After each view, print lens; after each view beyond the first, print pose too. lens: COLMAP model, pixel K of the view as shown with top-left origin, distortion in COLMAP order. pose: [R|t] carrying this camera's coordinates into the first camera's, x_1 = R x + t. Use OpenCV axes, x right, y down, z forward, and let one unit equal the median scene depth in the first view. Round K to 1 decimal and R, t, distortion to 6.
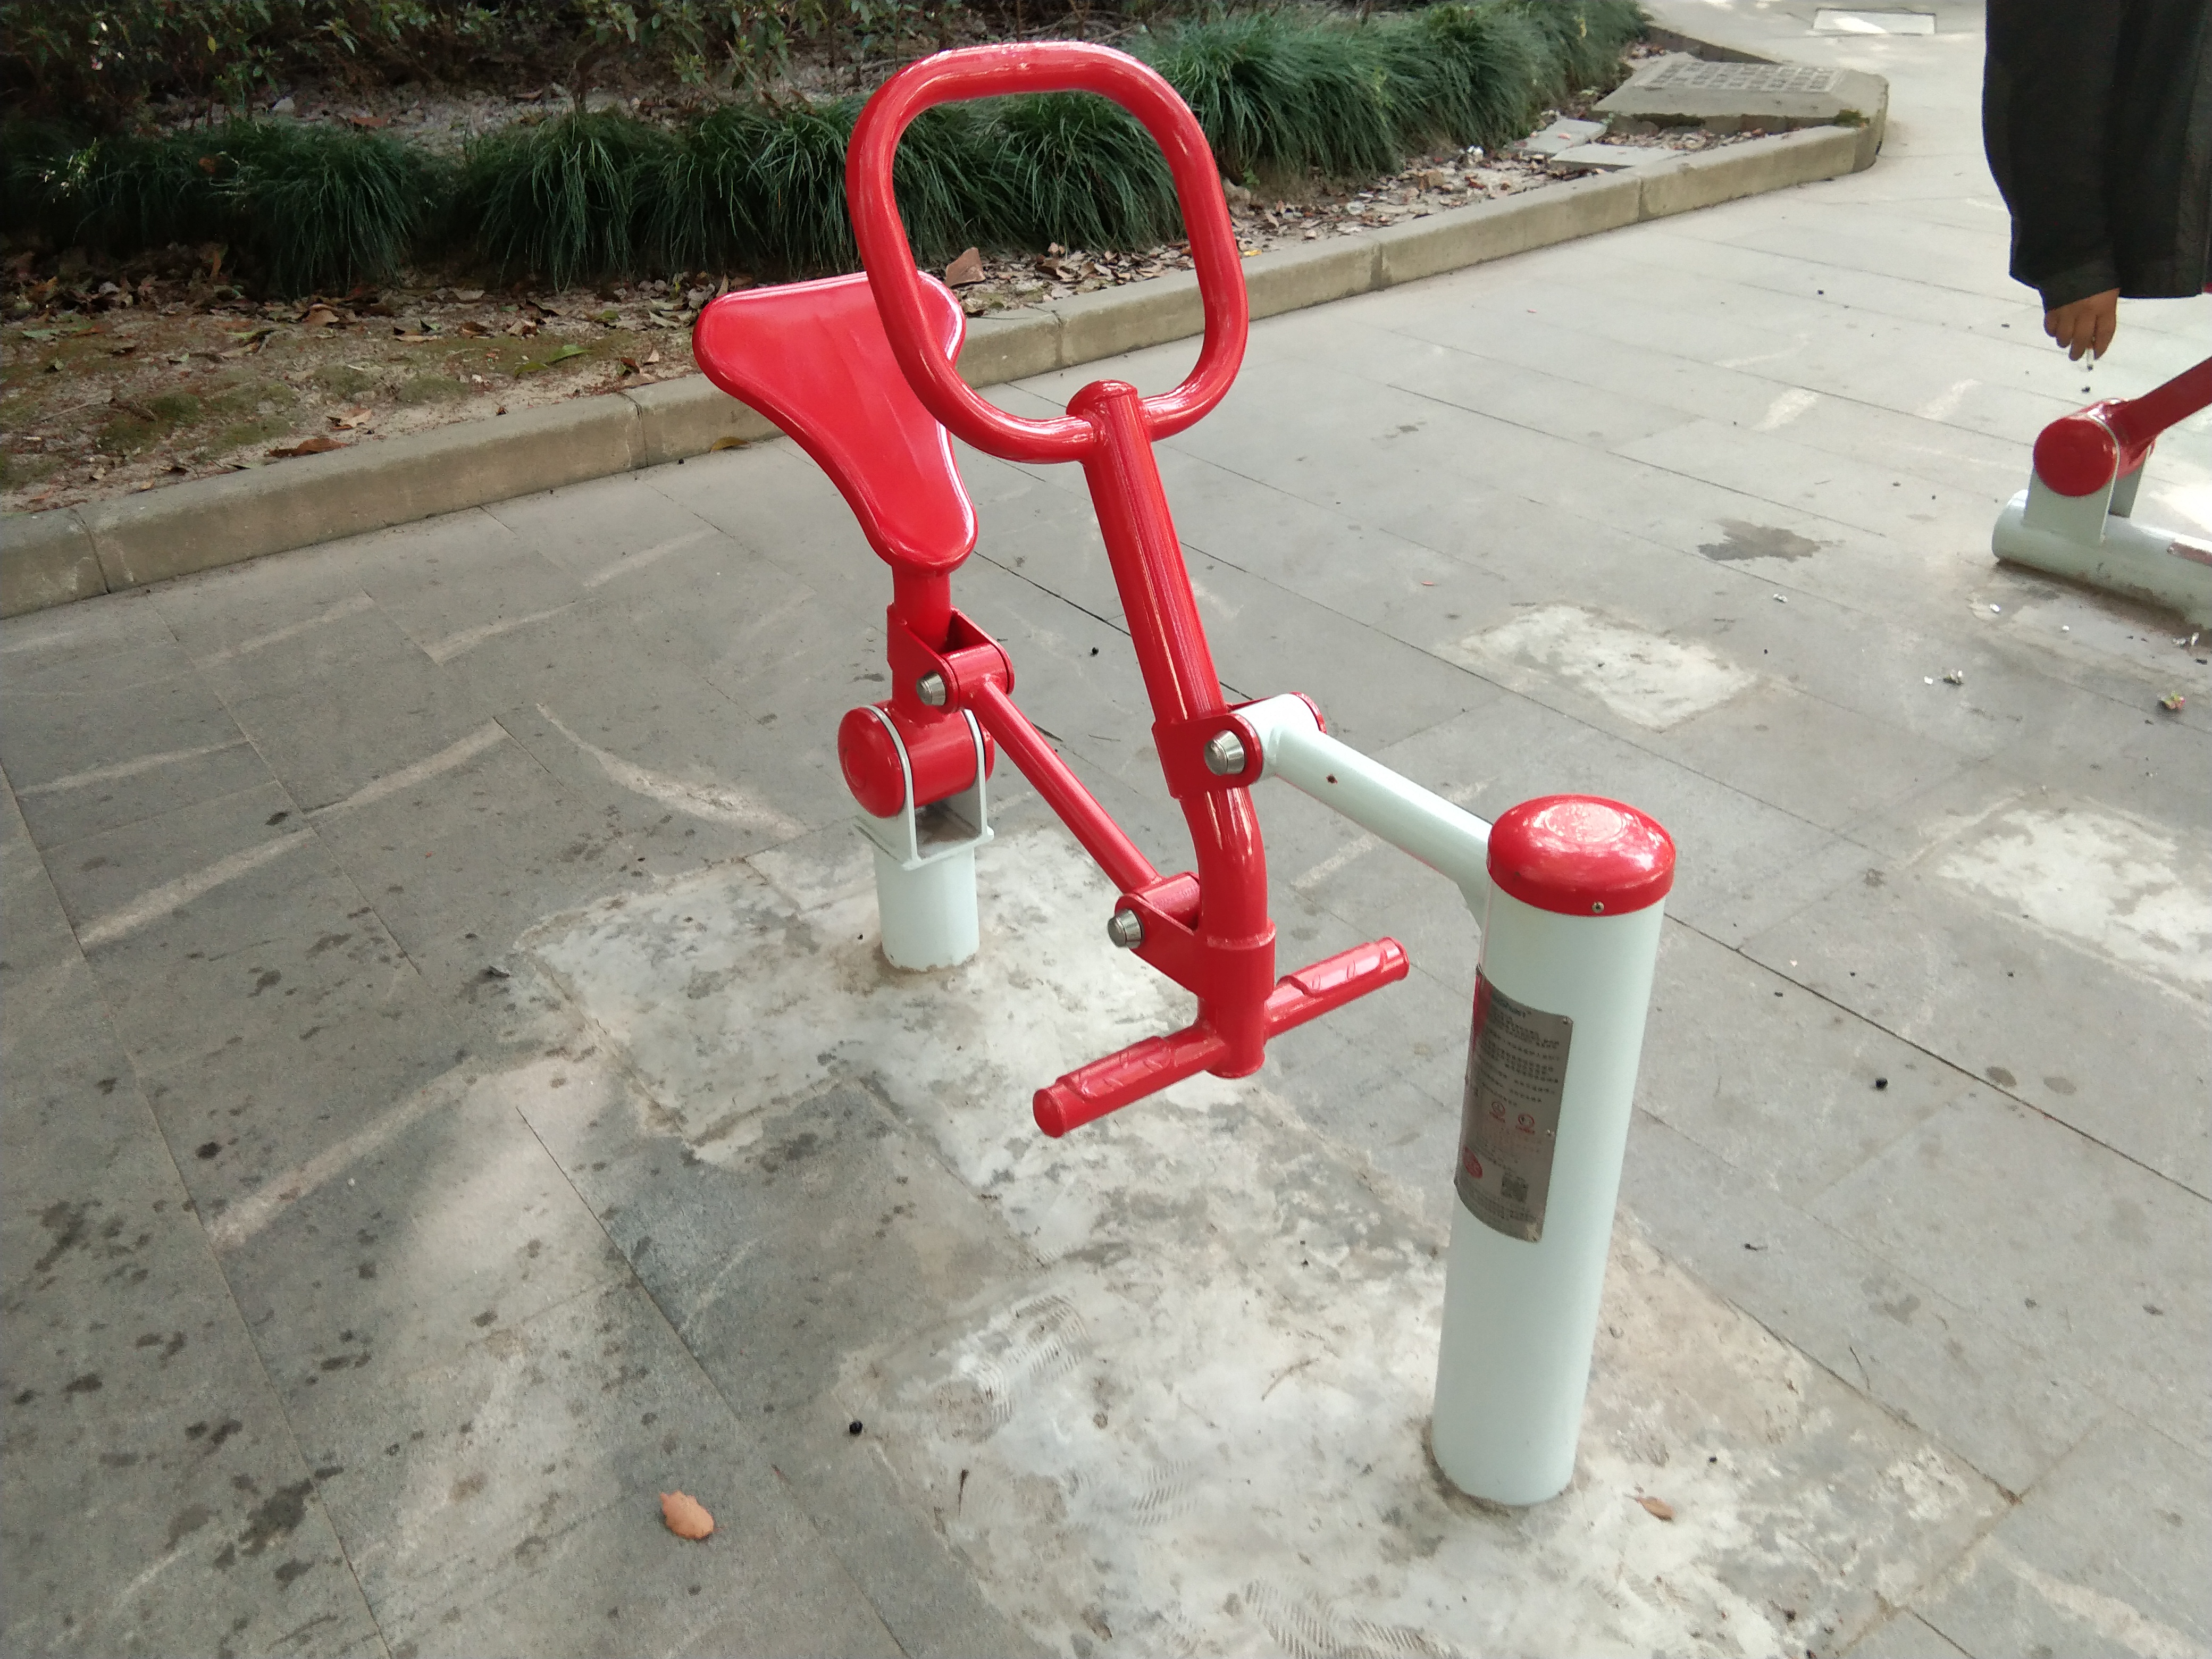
lens RADIAL K [[1770.0, 0, 1100.1], [0, 1770.0, 796.3], [0, 0, 1]] dist [0.117798, -0.176365]
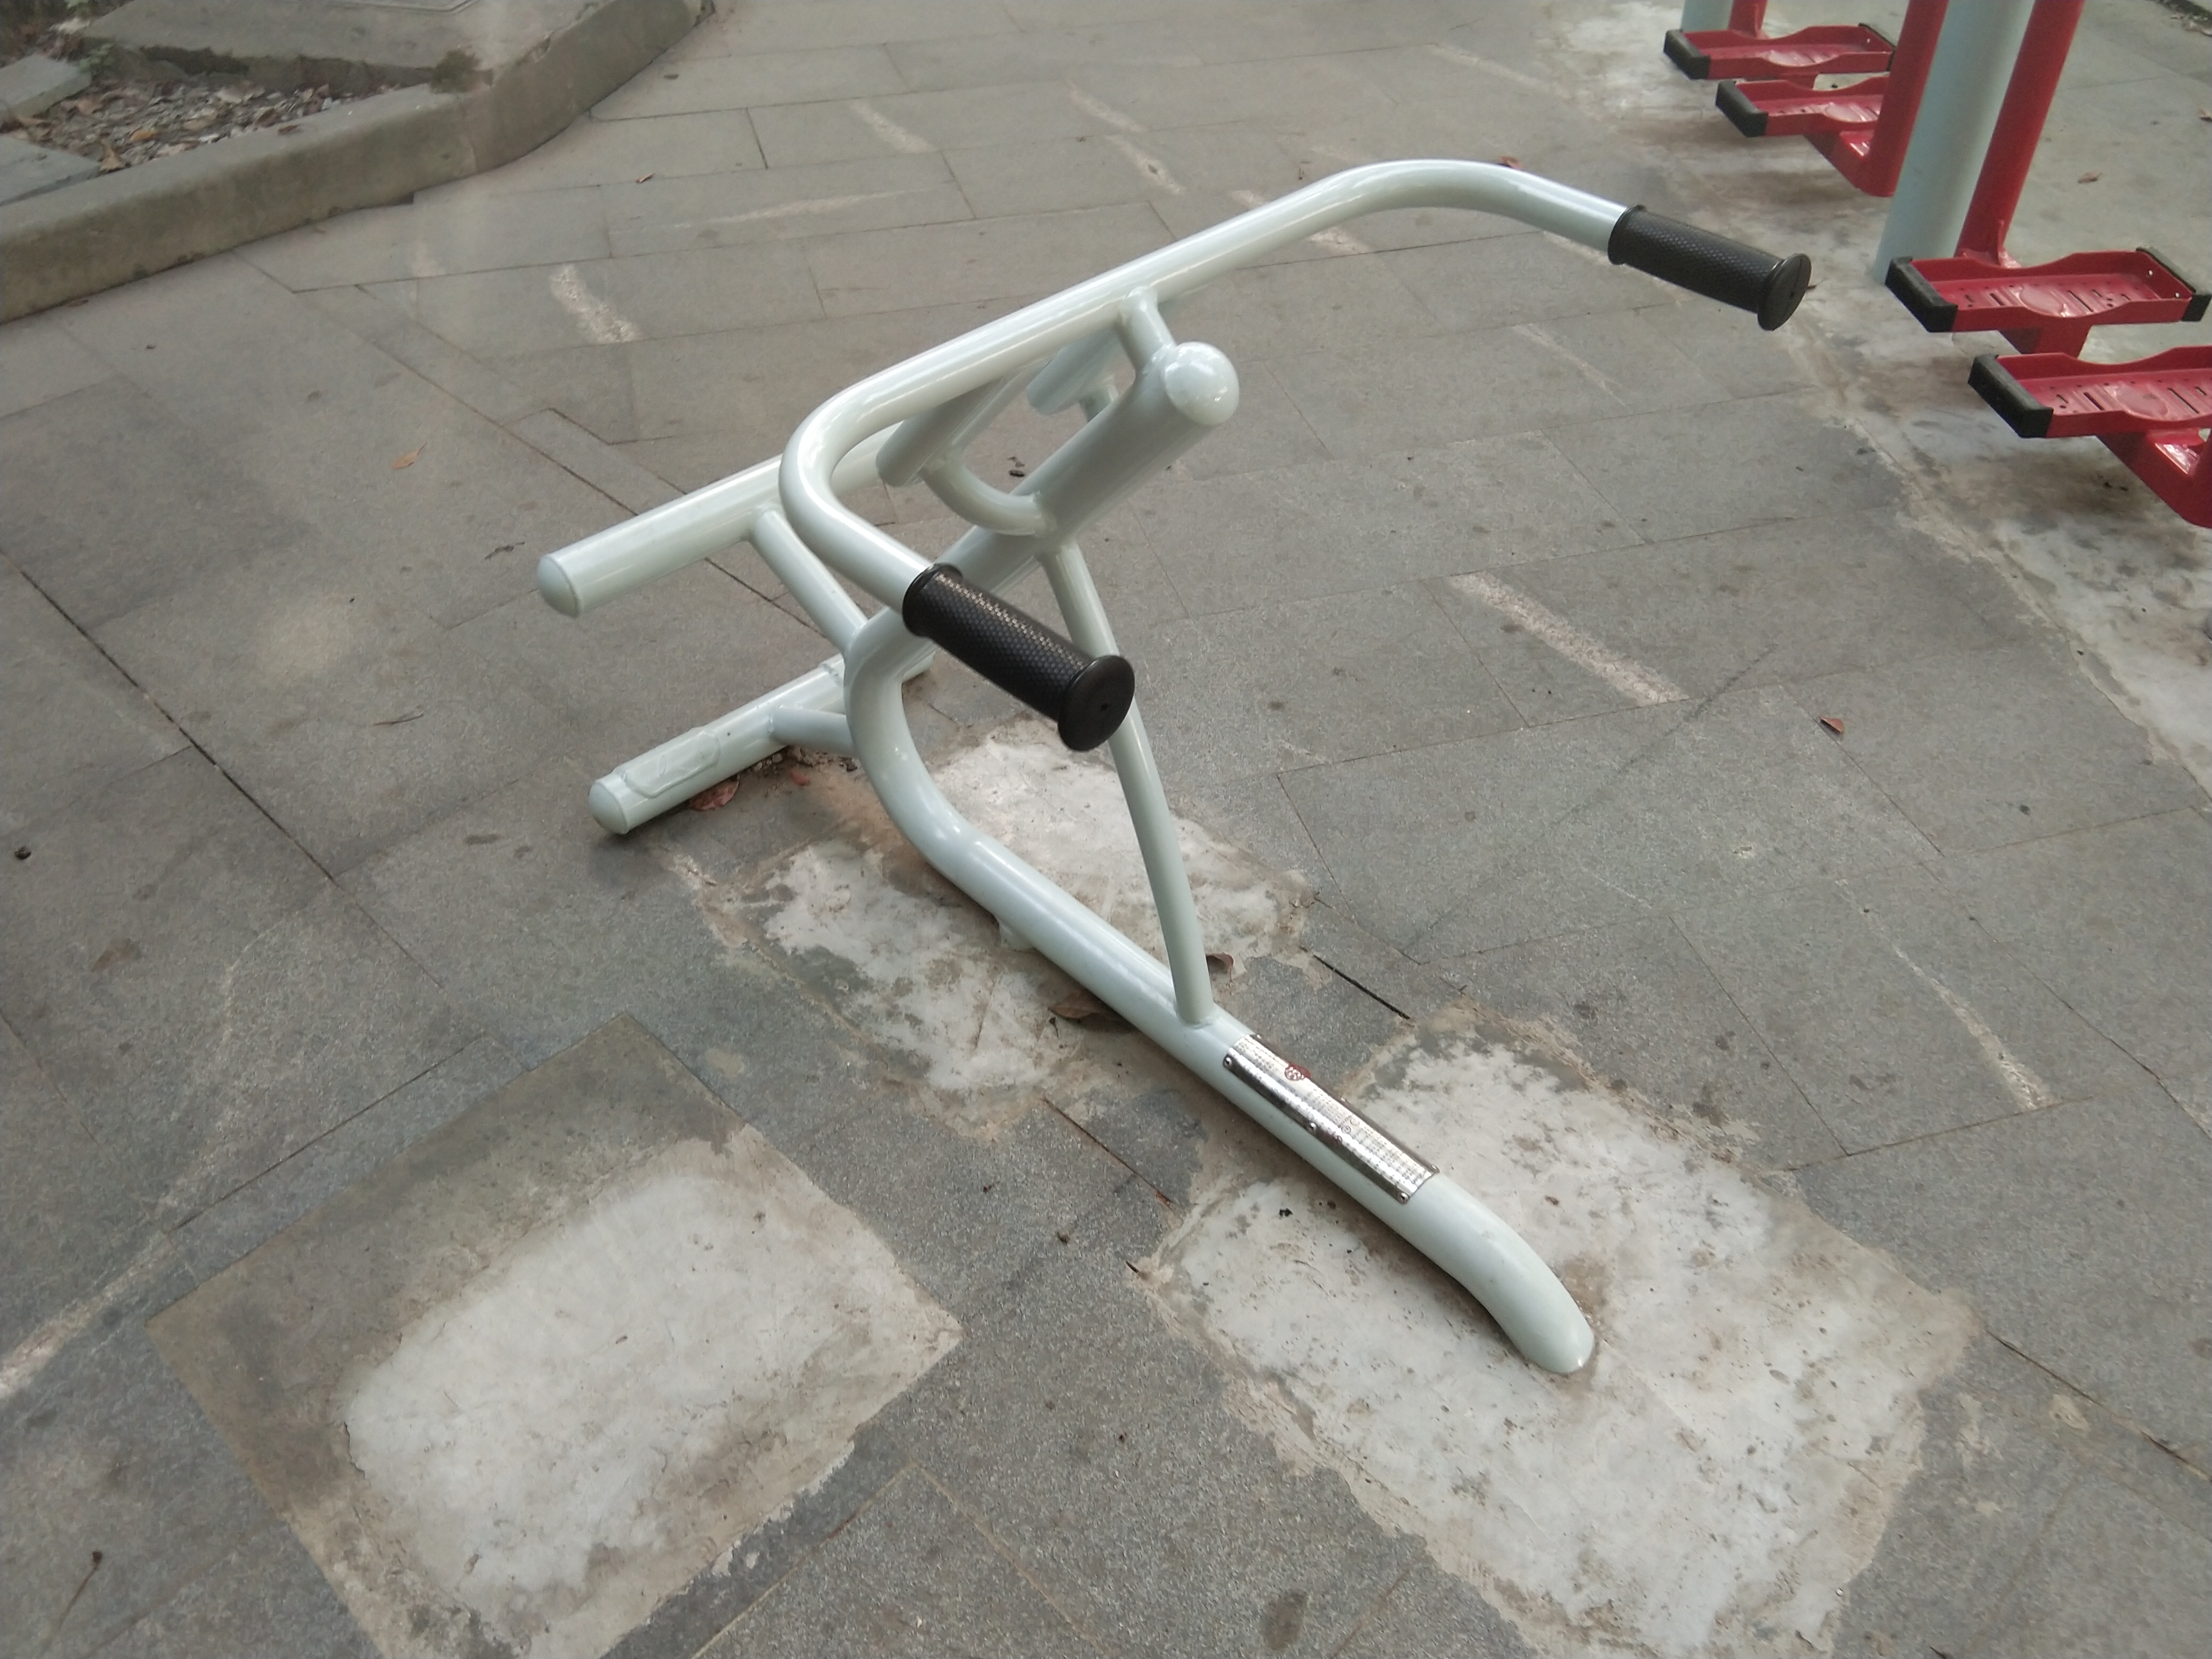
lens RADIAL K [[1894.6, 0, 984.3], [0, 1894.6, 829.8], [0, 0, 1]] dist [0.063953, -0.100389]
pose [[0.994391, -0.067294, 0.081599, 0.773555], [0.051452, 0.981823, 0.182690, -0.373476], [-0.092410, -0.177467, 0.979779, 0.564214]]
